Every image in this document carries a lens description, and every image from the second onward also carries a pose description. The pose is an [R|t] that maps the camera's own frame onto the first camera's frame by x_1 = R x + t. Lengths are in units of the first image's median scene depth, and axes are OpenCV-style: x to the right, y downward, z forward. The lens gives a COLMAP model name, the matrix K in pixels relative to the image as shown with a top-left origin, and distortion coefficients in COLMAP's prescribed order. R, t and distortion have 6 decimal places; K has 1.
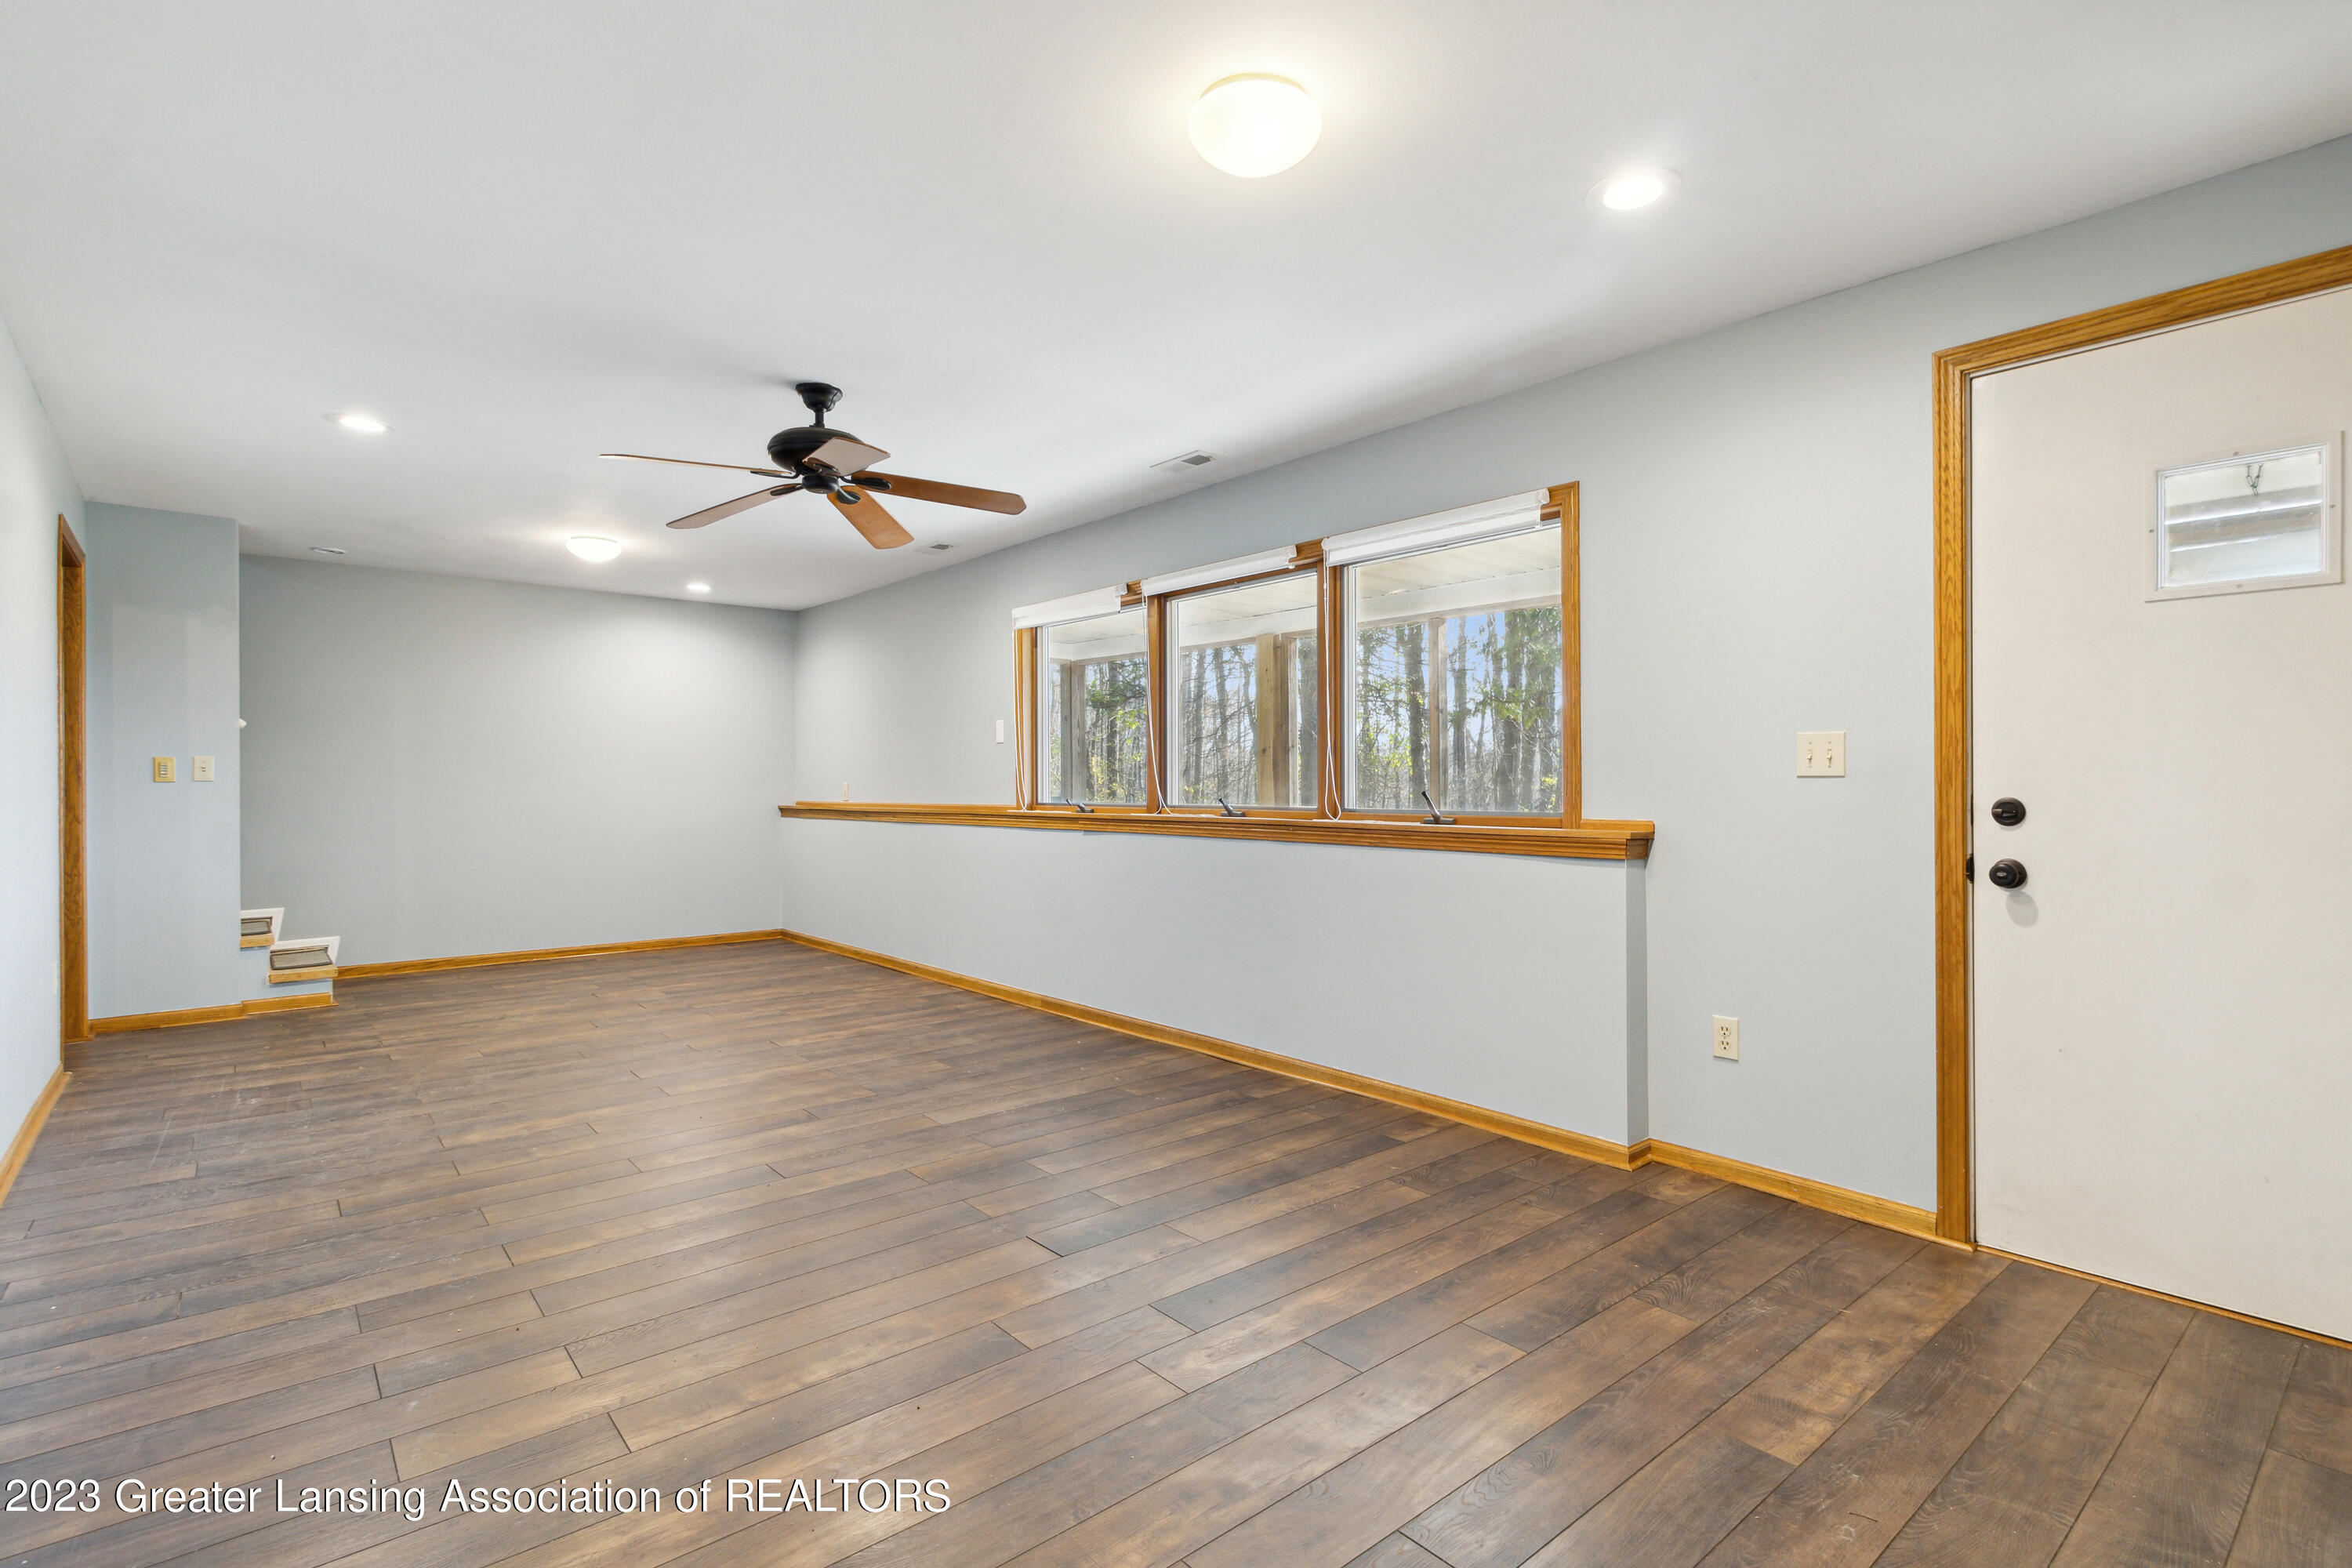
lens RADIAL K [[1117.9, 0, 1200.7], [0, 1117.9, 771.3], [0, 0, 1]] dist [0.011850, -0.000039]
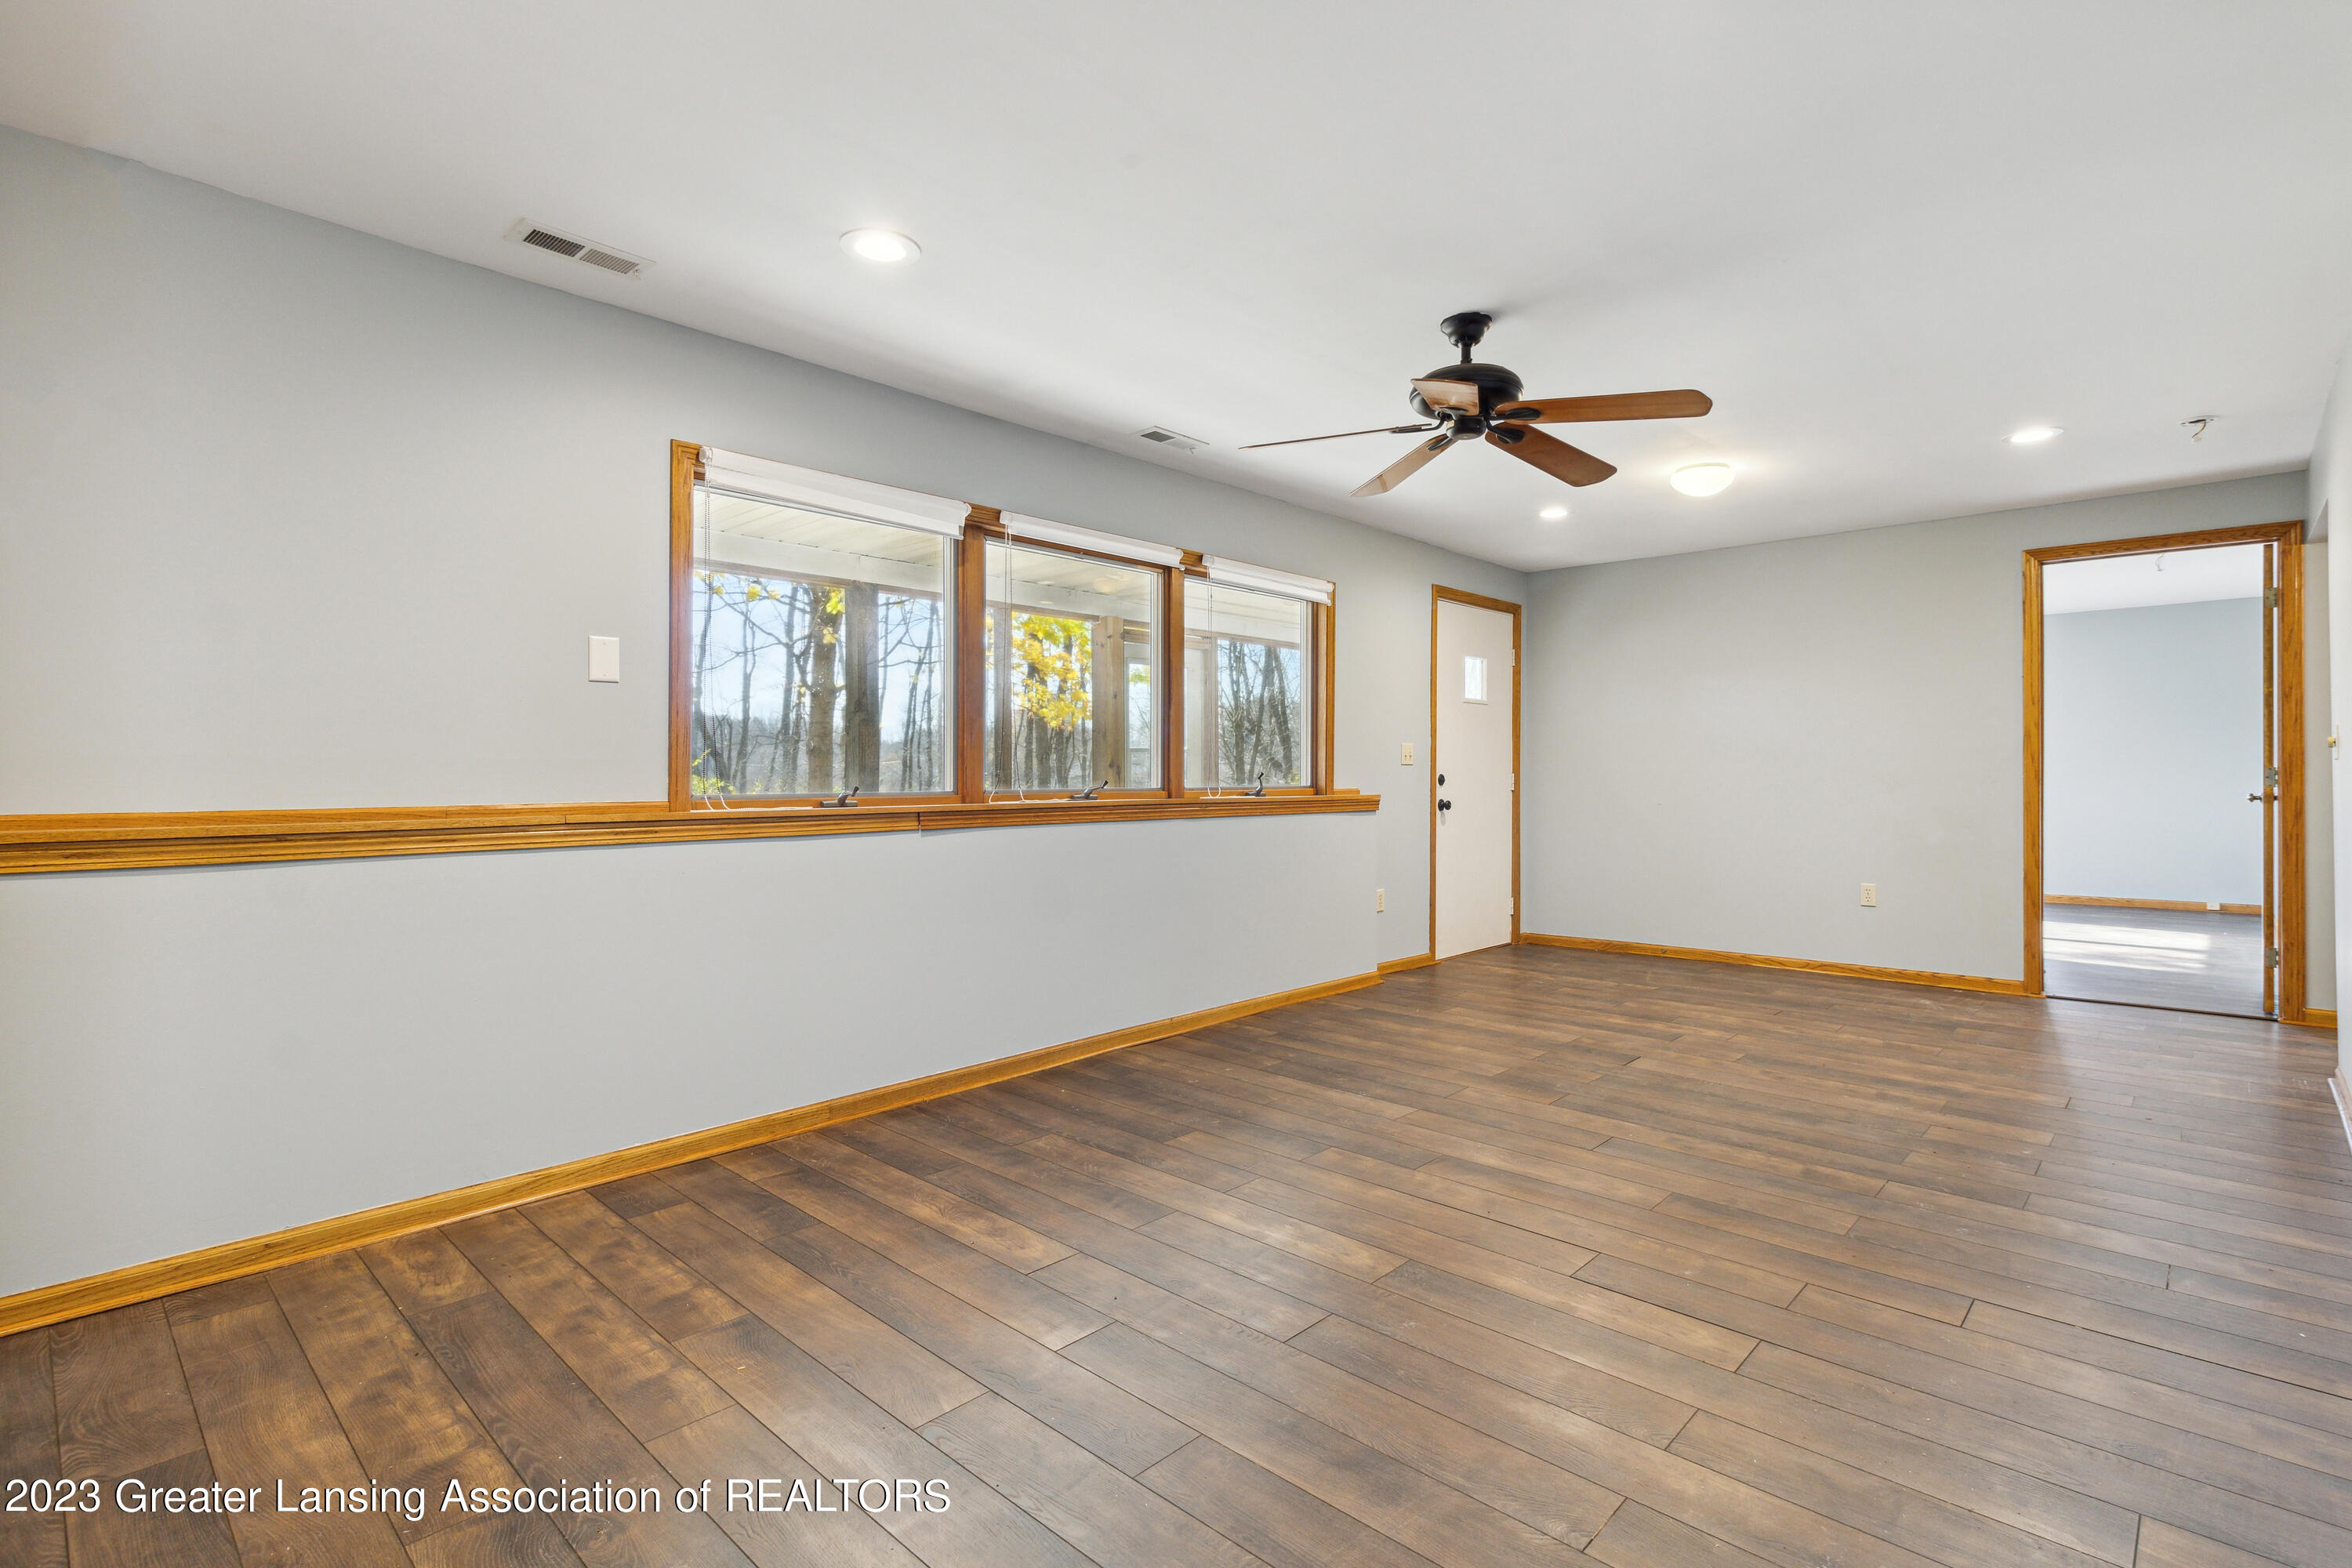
lens RADIAL K [[1117.9, 0, 1200.7], [0, 1117.9, 771.3], [0, 0, 1]] dist [0.011850, -0.000039]
pose [[-0.108367, 0.004368, 0.994101, -1.161251], [-0.008033, 0.999954, -0.005269, 0.025062], [-0.994078, -0.008557, -0.108327, 1.270930]]
